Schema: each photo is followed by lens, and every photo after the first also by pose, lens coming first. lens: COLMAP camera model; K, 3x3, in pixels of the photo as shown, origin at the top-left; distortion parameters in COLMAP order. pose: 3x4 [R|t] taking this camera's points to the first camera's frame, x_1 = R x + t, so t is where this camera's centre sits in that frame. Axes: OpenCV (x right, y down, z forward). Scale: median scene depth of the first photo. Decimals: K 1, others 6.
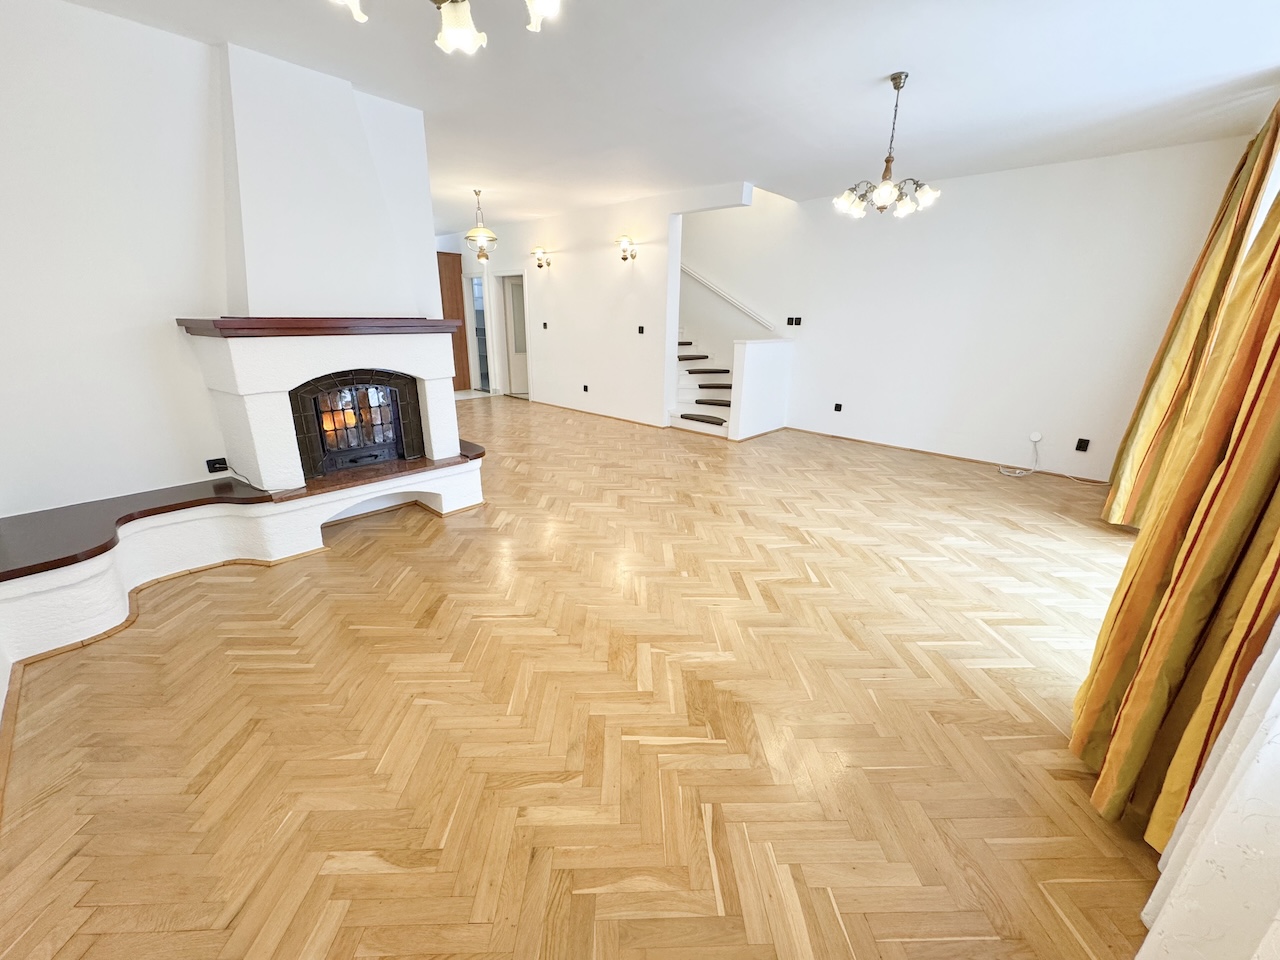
lens RADIAL K [[507.4, 0, 642.0], [0, 507.4, 488.2], [0, 0, 1]] dist [-0.000602, 0.000197]
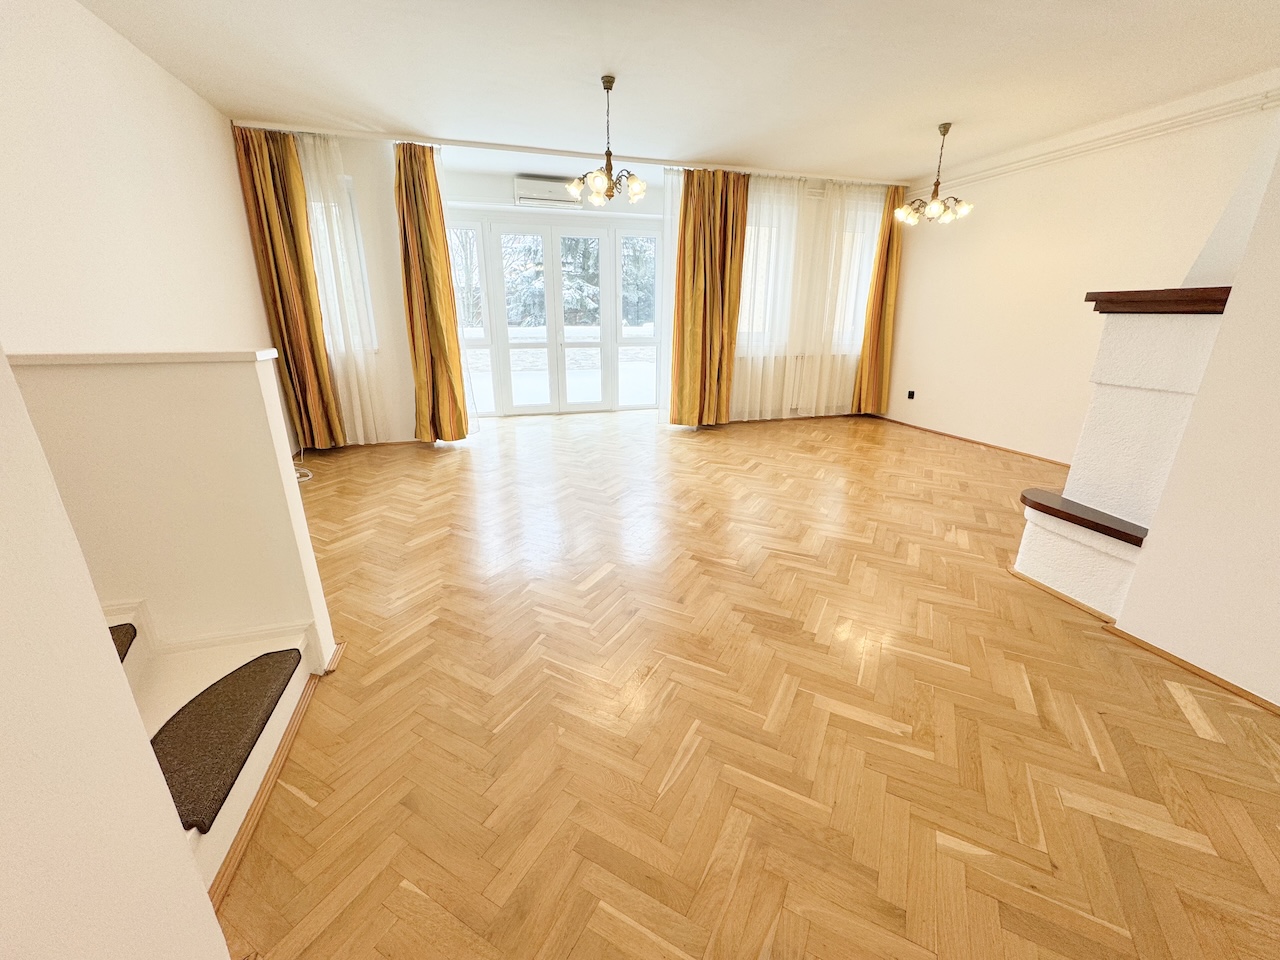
lens RADIAL K [[507.4, 0, 639.9], [0, 507.4, 477.2], [0, 0, 1]] dist [-0.000602, 0.000197]
pose [[-0.863865, -0.168011, 0.474878, -0.179757], [0.147323, 0.817247, 0.557139, -0.502406], [-0.481698, 0.551253, -0.681239, 1.580535]]
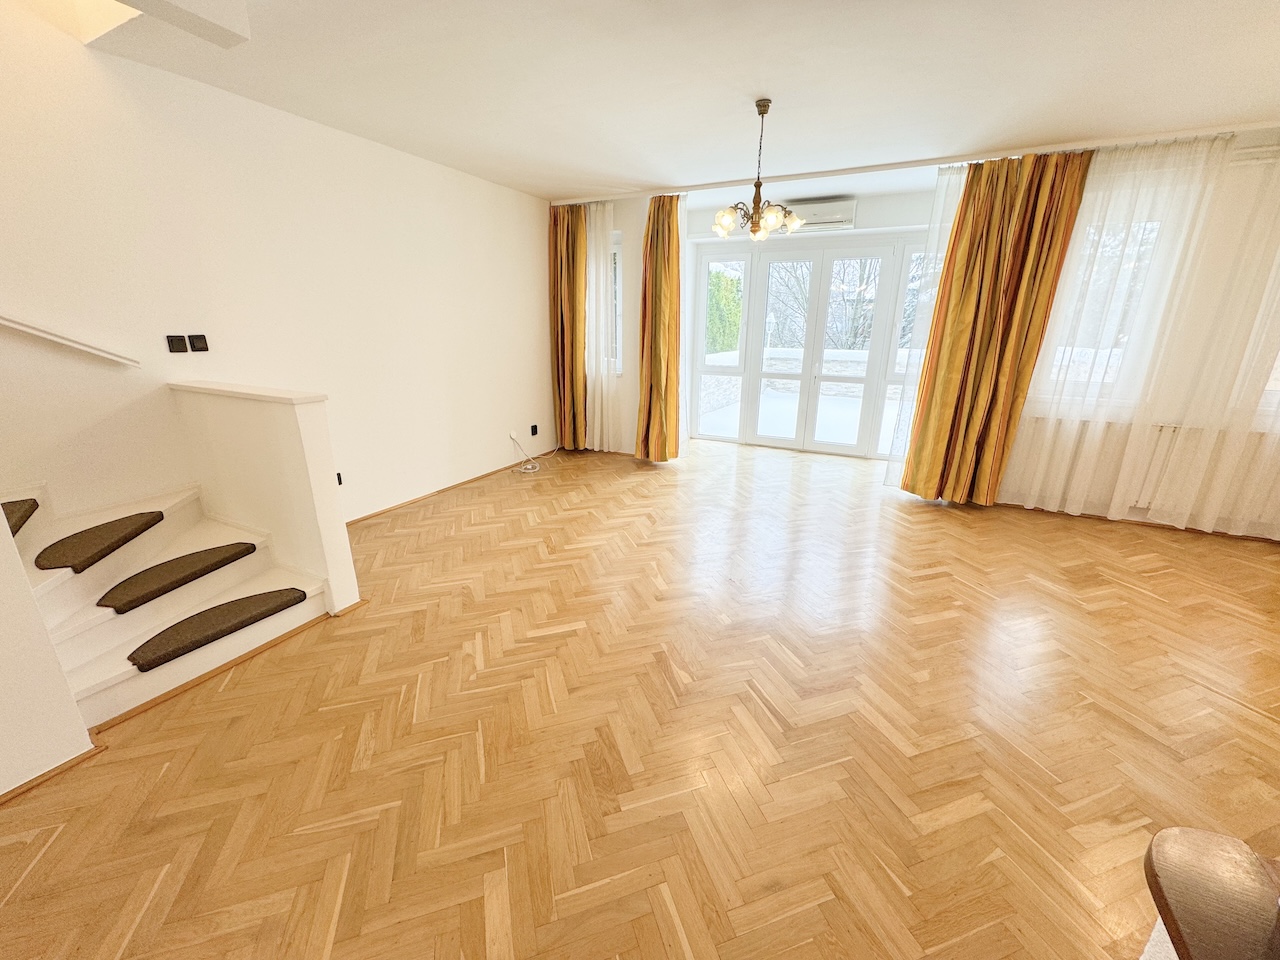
lens RADIAL K [[507.4, 0, 640.0], [0, 507.4, 476.8], [0, 0, 1]] dist [-0.000602, 0.000197]
pose [[-0.284183, -0.295206, 0.912192, -0.409799], [0.294932, 0.878369, 0.376142, -0.433754], [-0.912280, 0.375928, -0.162552, 1.177210]]
